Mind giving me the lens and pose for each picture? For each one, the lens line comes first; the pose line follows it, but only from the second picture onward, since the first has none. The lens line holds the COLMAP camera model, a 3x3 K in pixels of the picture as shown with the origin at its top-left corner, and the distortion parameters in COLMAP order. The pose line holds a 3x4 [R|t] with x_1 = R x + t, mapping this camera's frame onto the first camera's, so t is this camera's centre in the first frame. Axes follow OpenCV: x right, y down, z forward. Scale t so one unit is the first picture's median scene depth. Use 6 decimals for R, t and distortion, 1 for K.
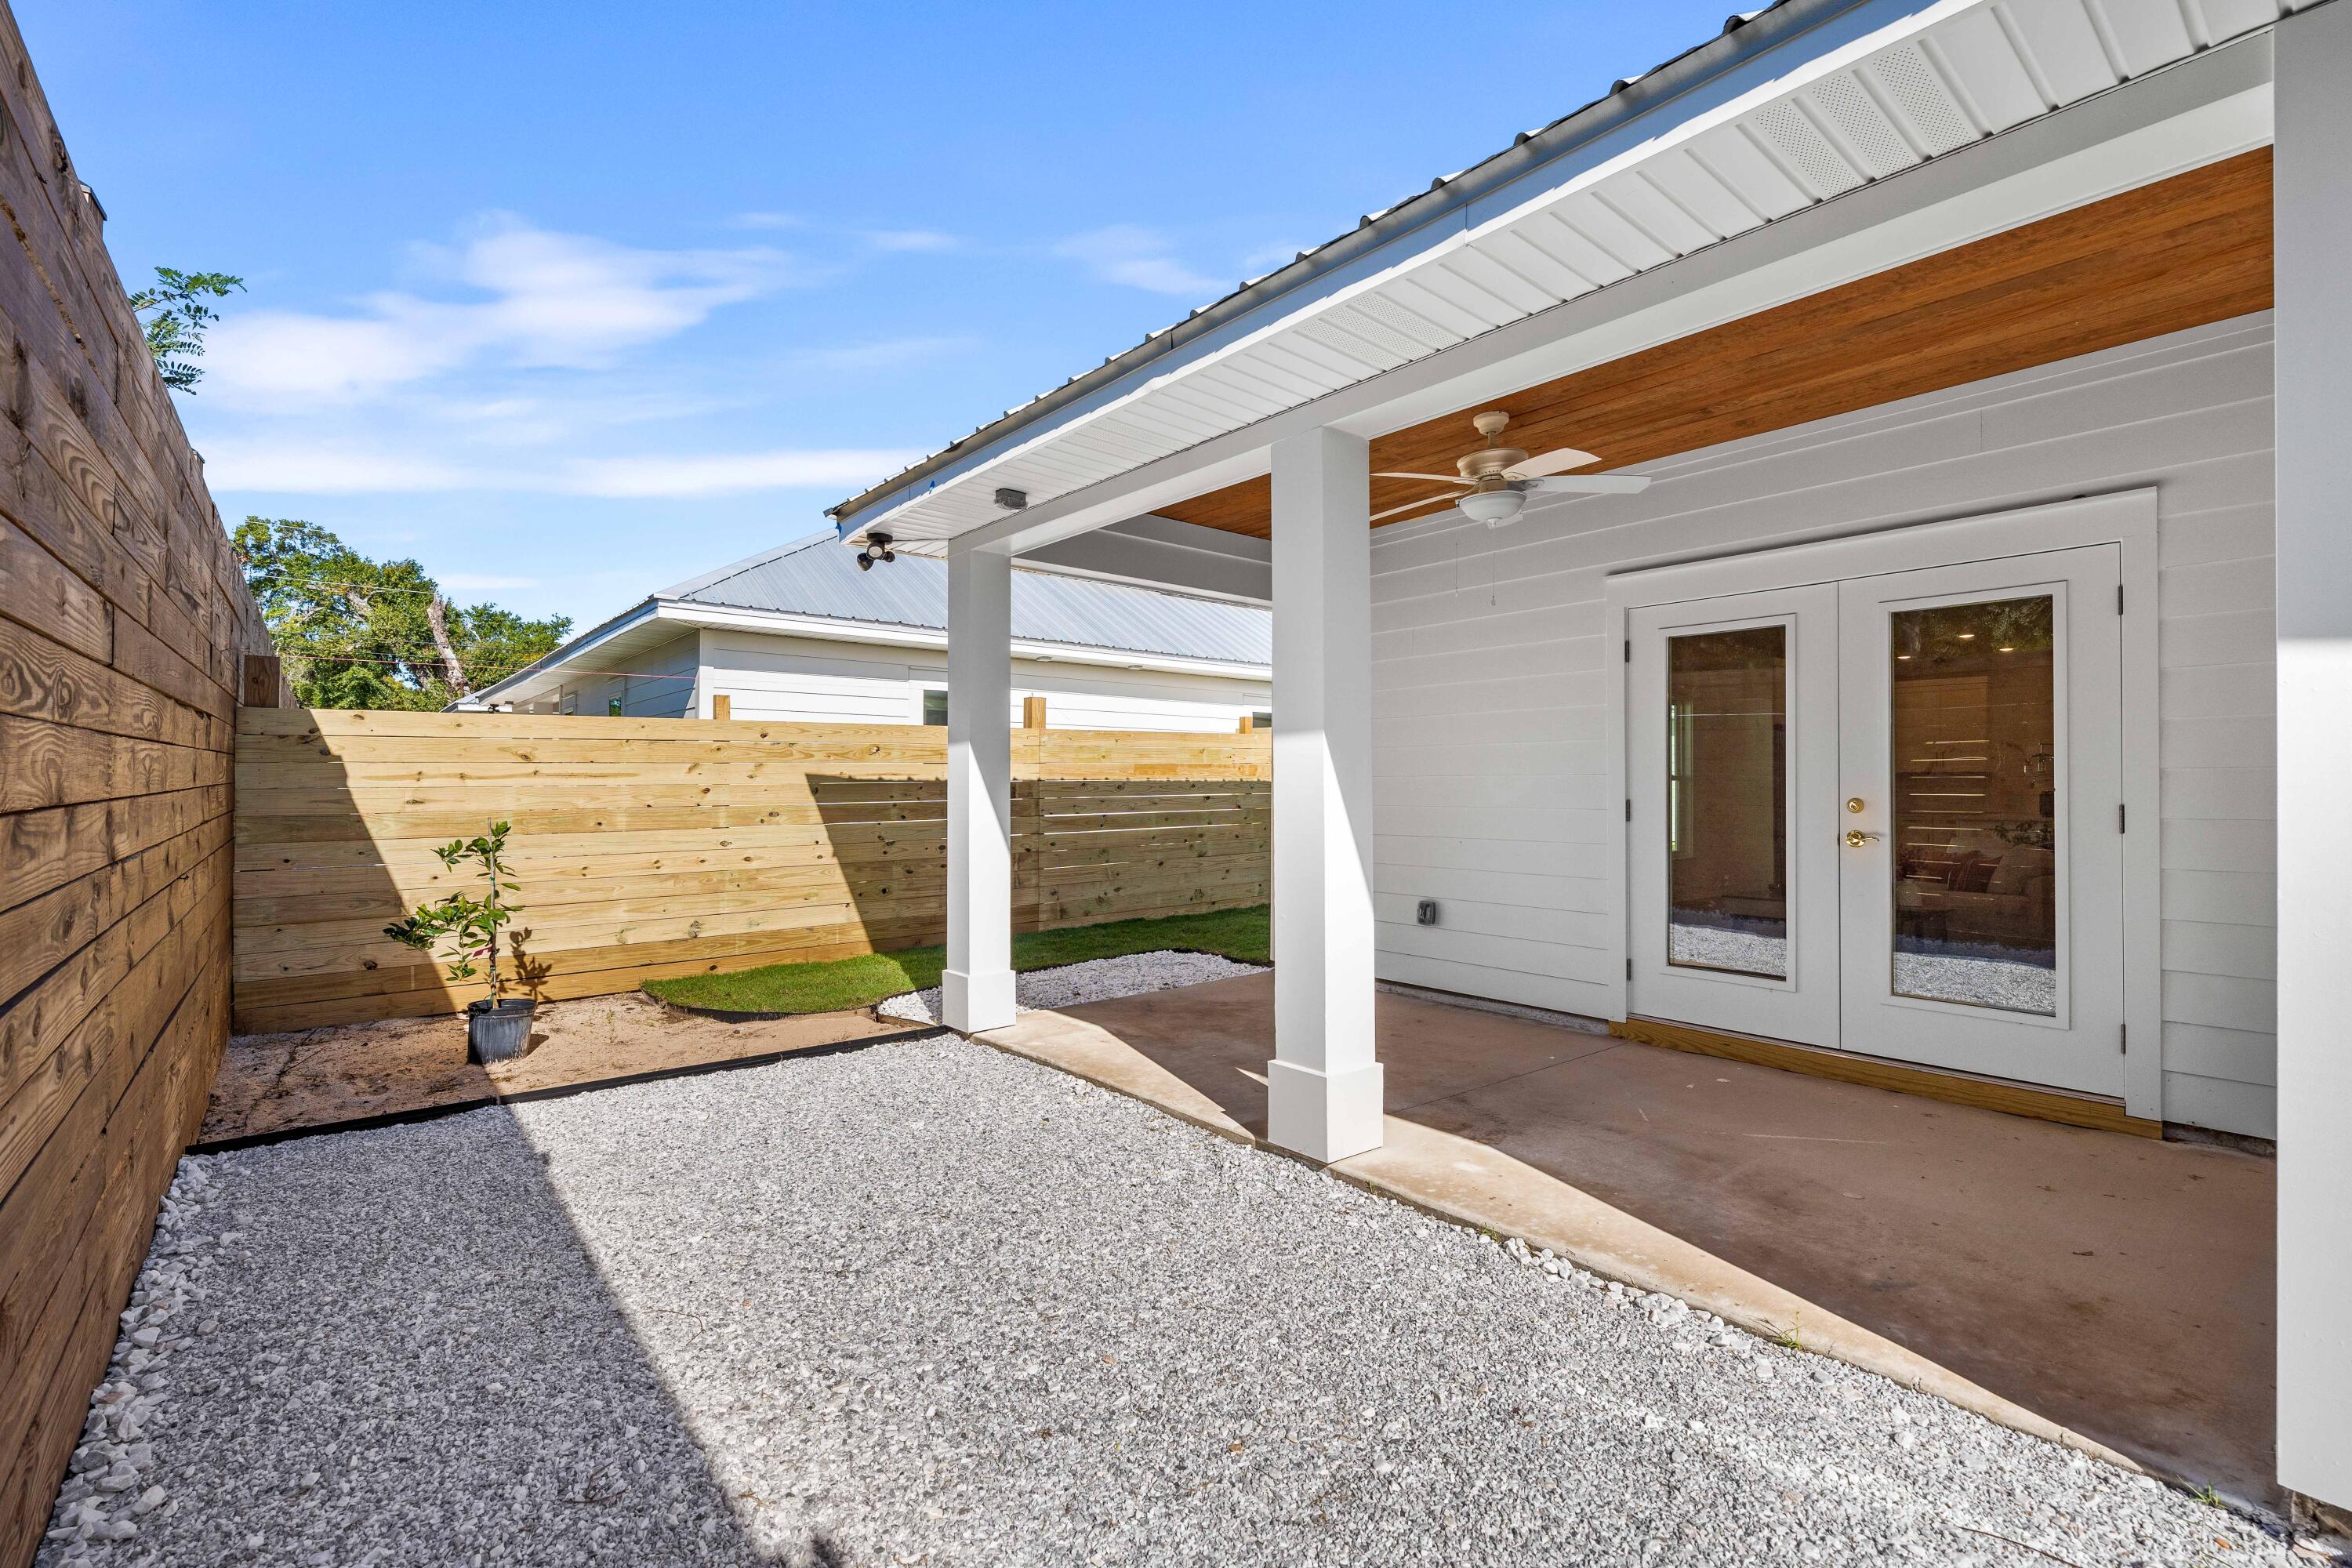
lens RADIAL K [[1017.5, 0, 1177.5], [0, 1017.5, 784.2], [0, 0, 1]] dist [0.001355, 0.000040]
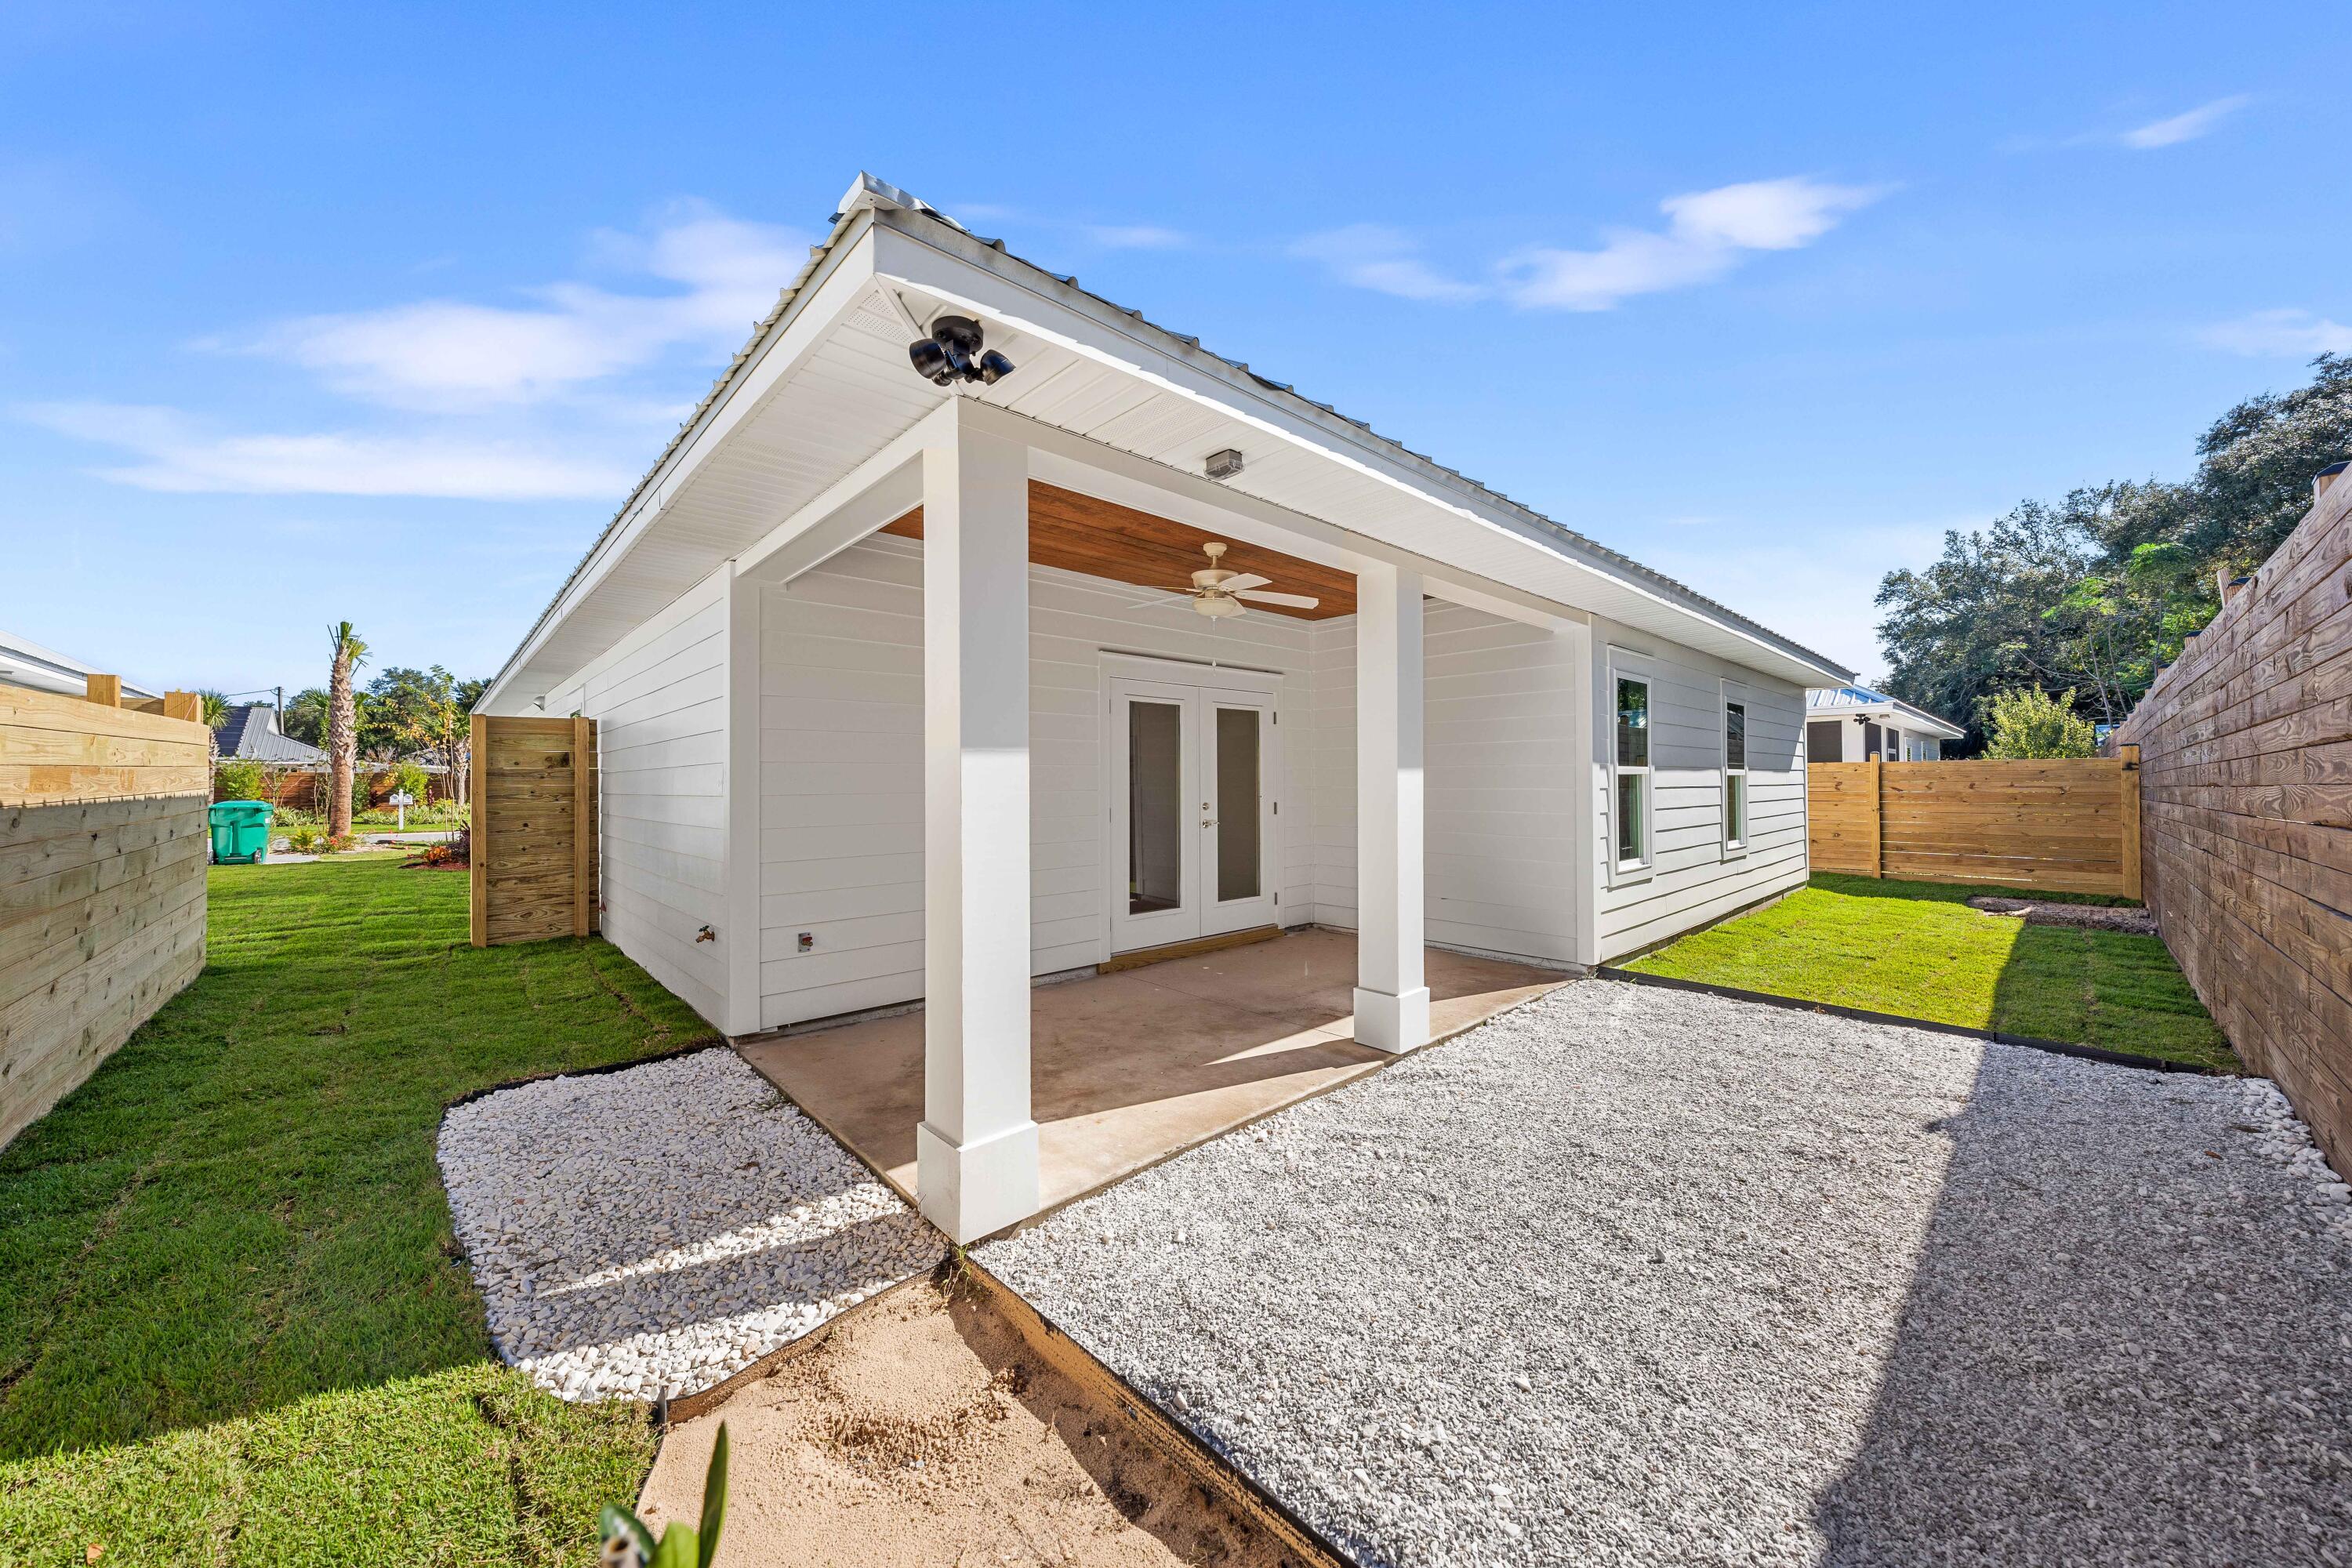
lens RADIAL K [[825.2, 0, 1174.8], [0, 825.2, 778.7], [0, 0, 1]] dist [0.000187, 0.000005]
pose [[-0.047872, -0.000999, 0.998853, -0.600215], [-0.000741, 0.999999, 0.000965, -0.022318], [-0.998853, -0.000694, -0.047873, 0.778543]]
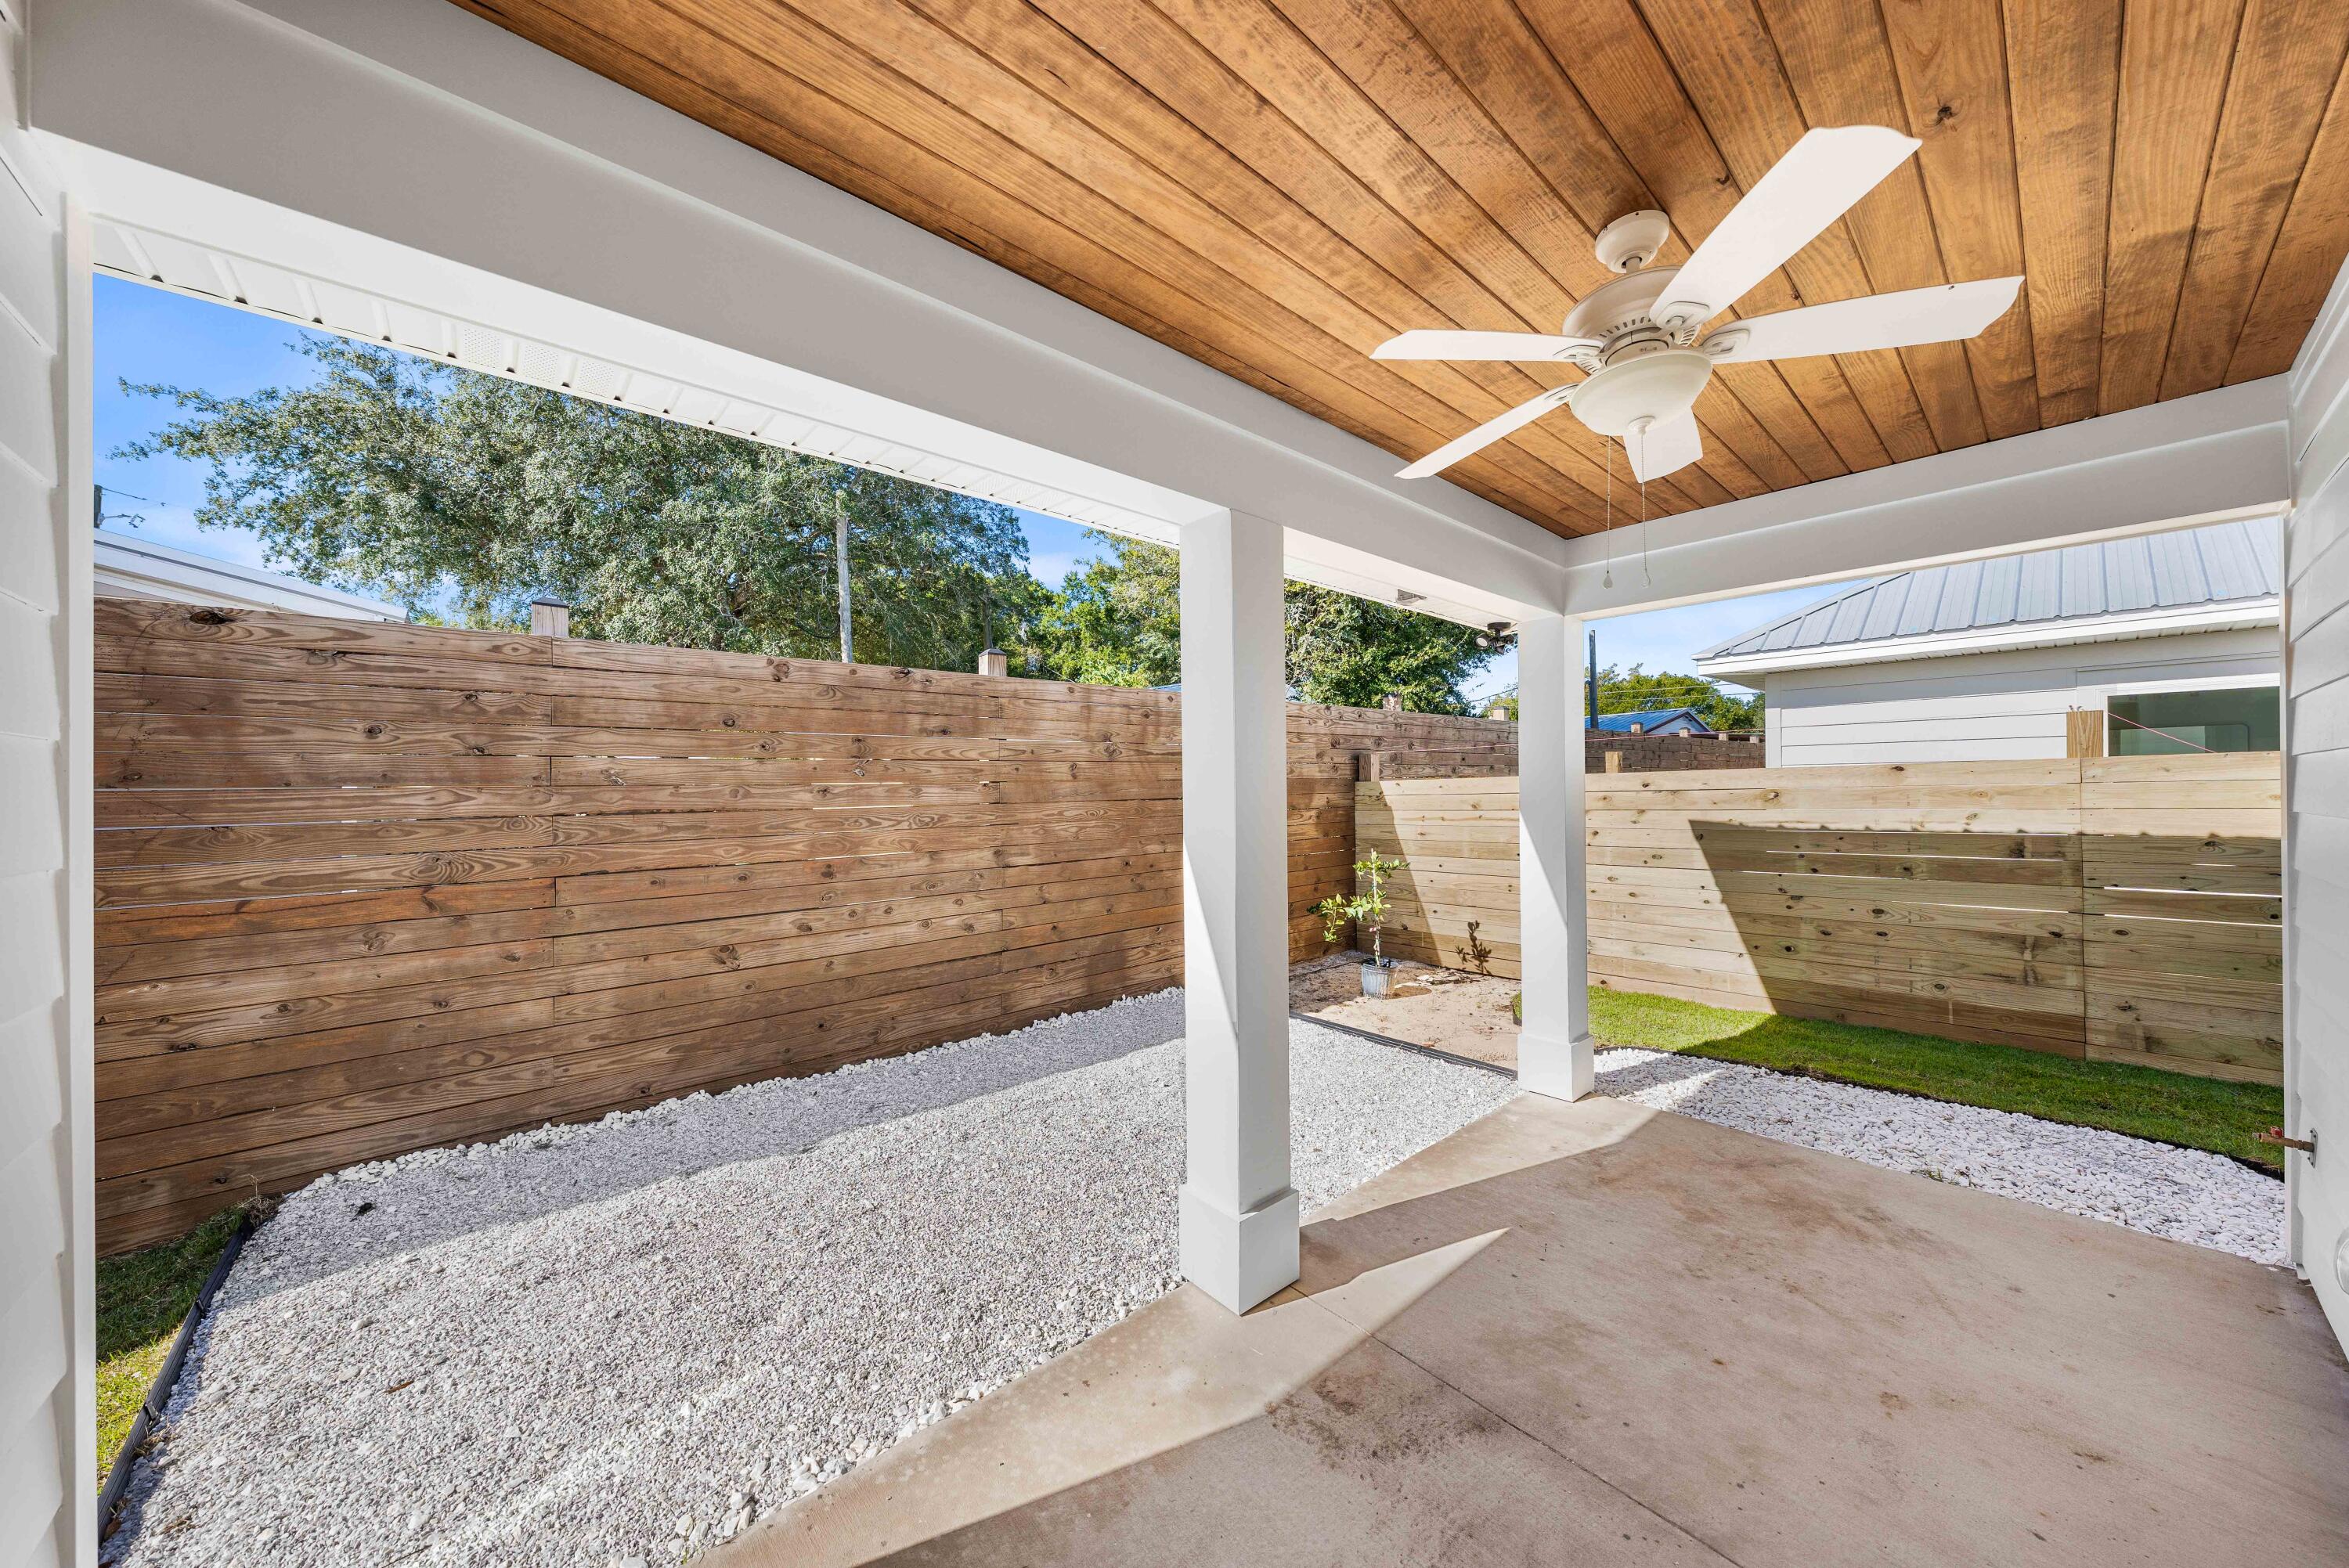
lens RADIAL K [[795.7, 0, 1178.6], [0, 795.7, 786.2], [0, 0, 1]] dist [0.000263, -0.000062]
pose [[0.032253, -0.005922, -0.999462, 0.498046], [0.014341, 0.999882, -0.005462, -0.054927], [0.999377, -0.014157, 0.032334, 0.521531]]
